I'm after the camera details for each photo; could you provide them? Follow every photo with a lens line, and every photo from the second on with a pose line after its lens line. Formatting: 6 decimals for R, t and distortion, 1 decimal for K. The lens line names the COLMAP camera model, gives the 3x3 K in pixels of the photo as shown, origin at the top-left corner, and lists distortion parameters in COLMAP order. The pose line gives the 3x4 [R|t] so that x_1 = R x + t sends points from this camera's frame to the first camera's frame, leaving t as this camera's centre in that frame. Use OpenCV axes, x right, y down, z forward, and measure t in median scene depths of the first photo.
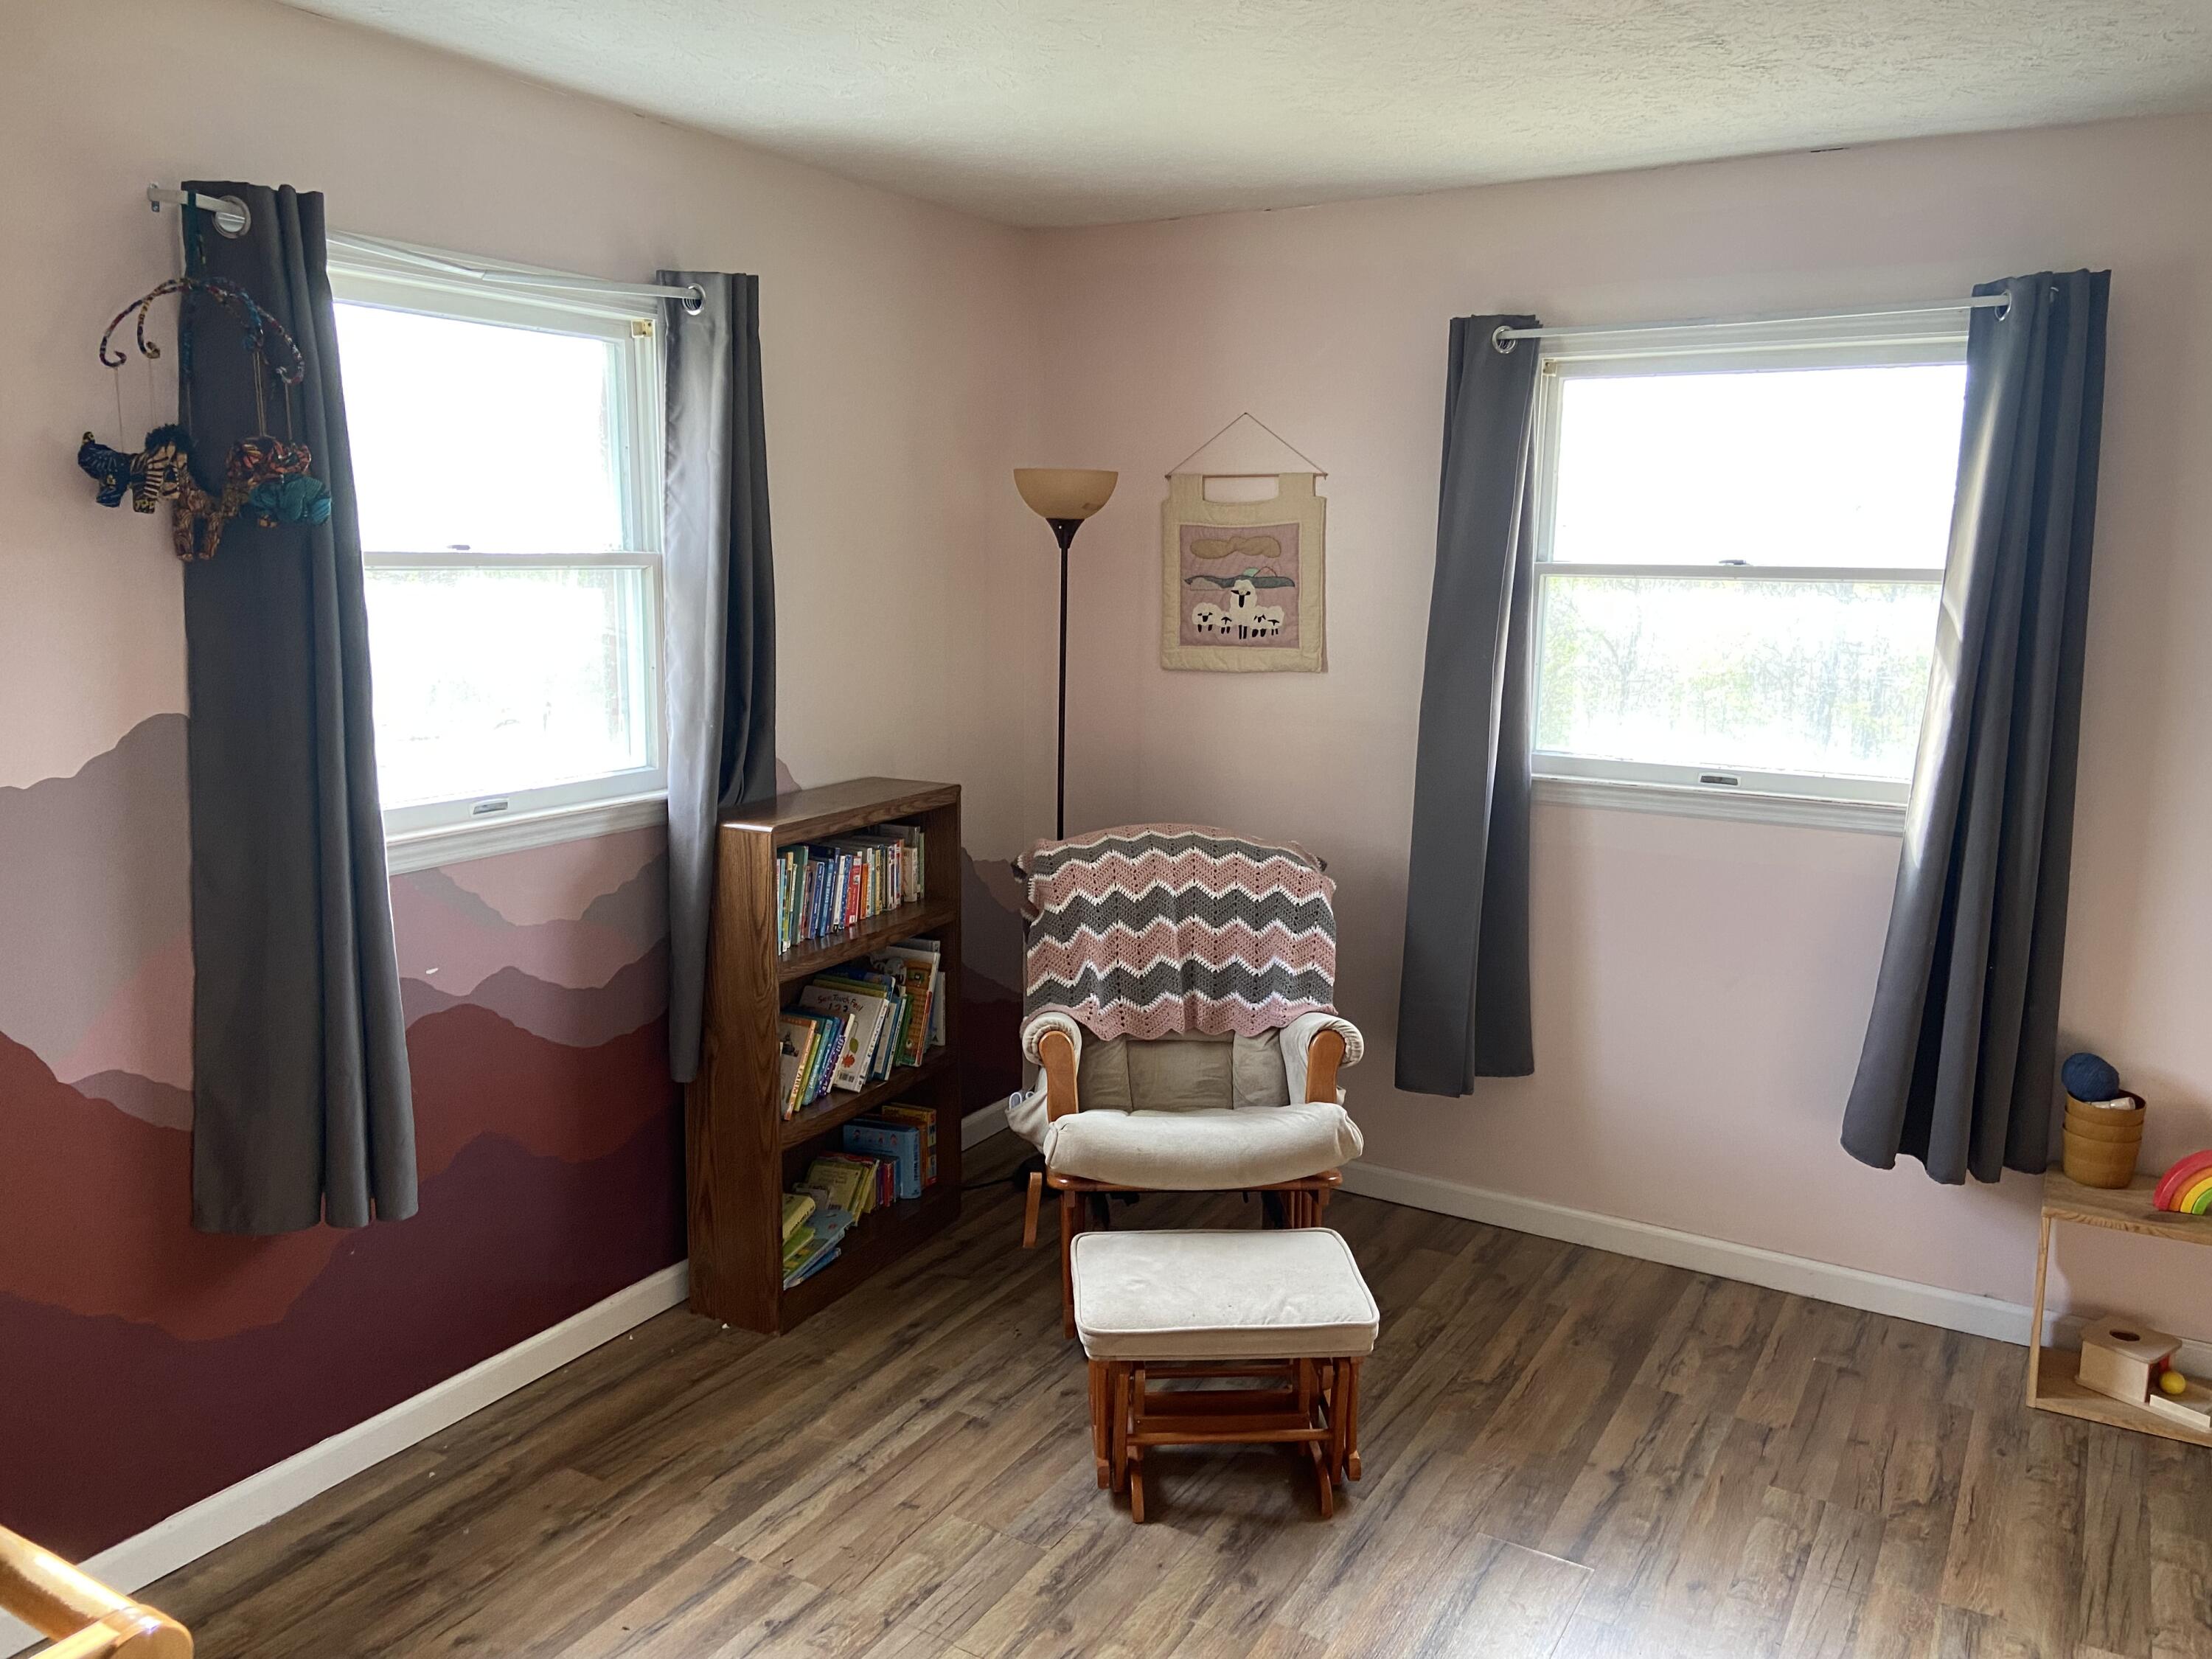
lens RADIAL K [[1702.7, 0, 1109.8], [0, 1702.7, 763.8], [0, 0, 1]] dist [0.137453, -0.174743]
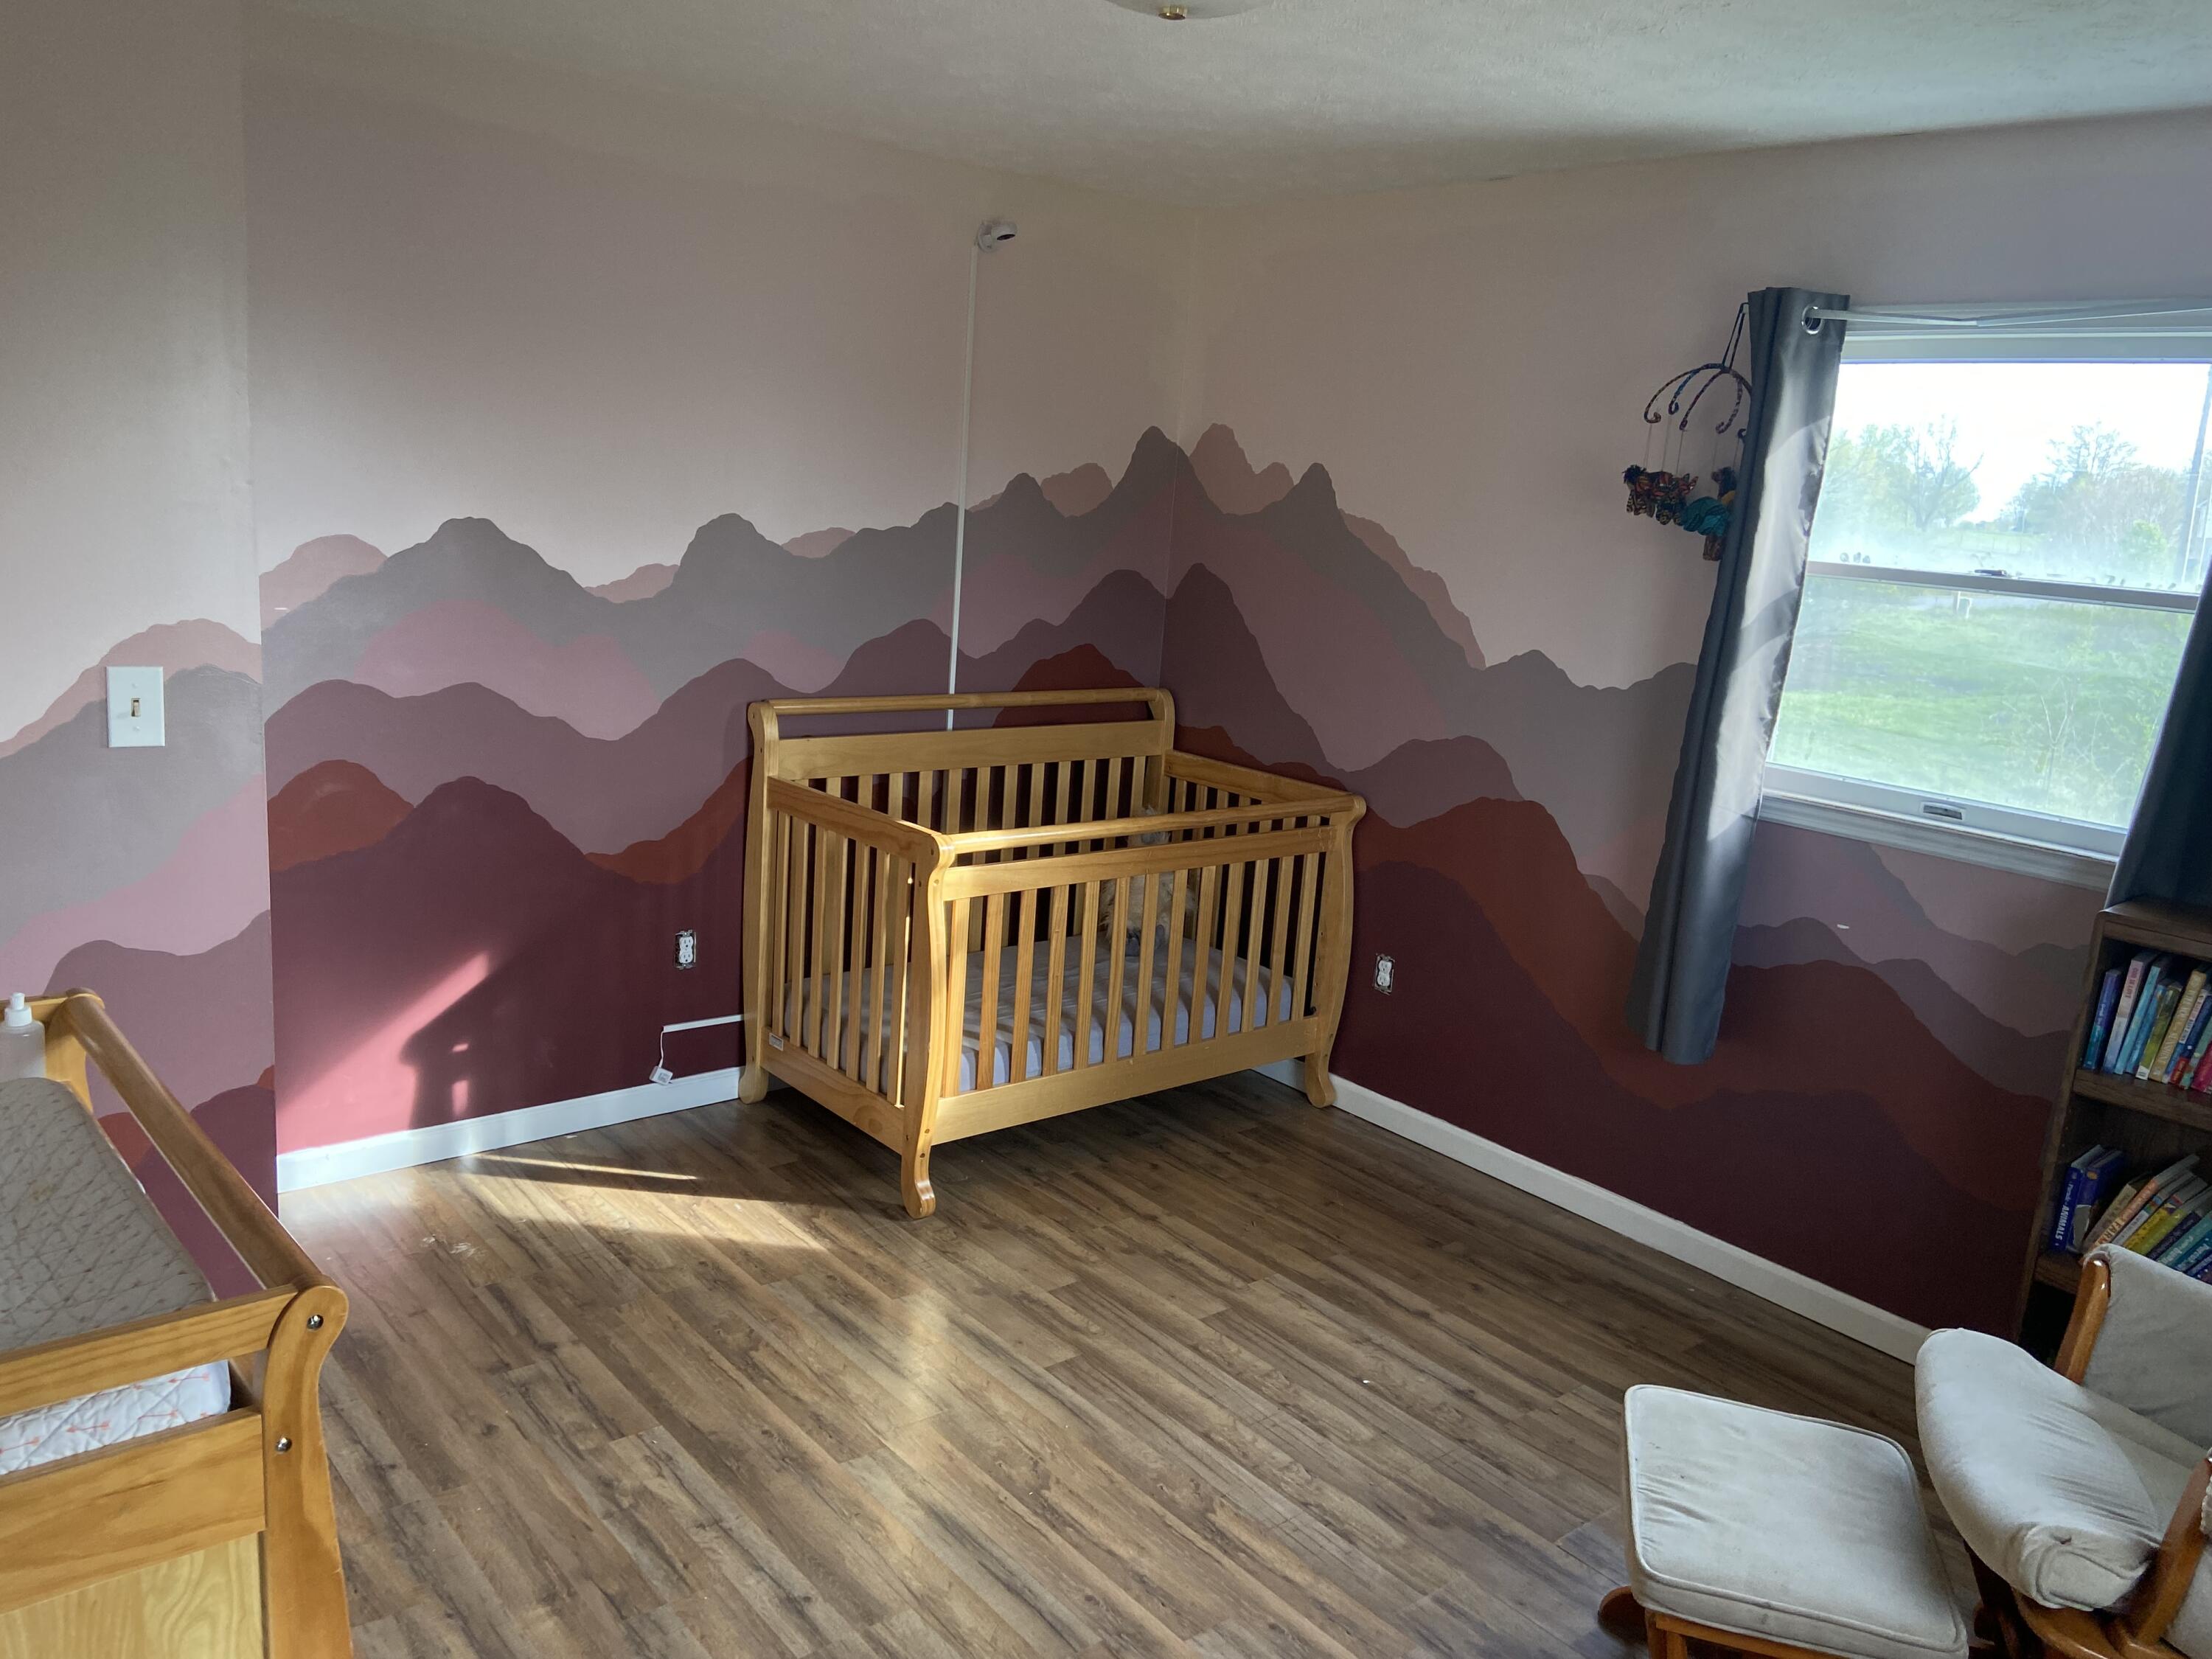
lens RADIAL K [[1661.4, 0, 1091.3], [0, 1661.4, 831.2], [0, 0, 1]] dist [0.130791, -0.161238]
pose [[-0.336915, 0.160219, -0.927803, 0.935540], [-0.211143, 0.947460, 0.240287, -0.122878], [0.917555, 0.276856, -0.285384, 0.953045]]
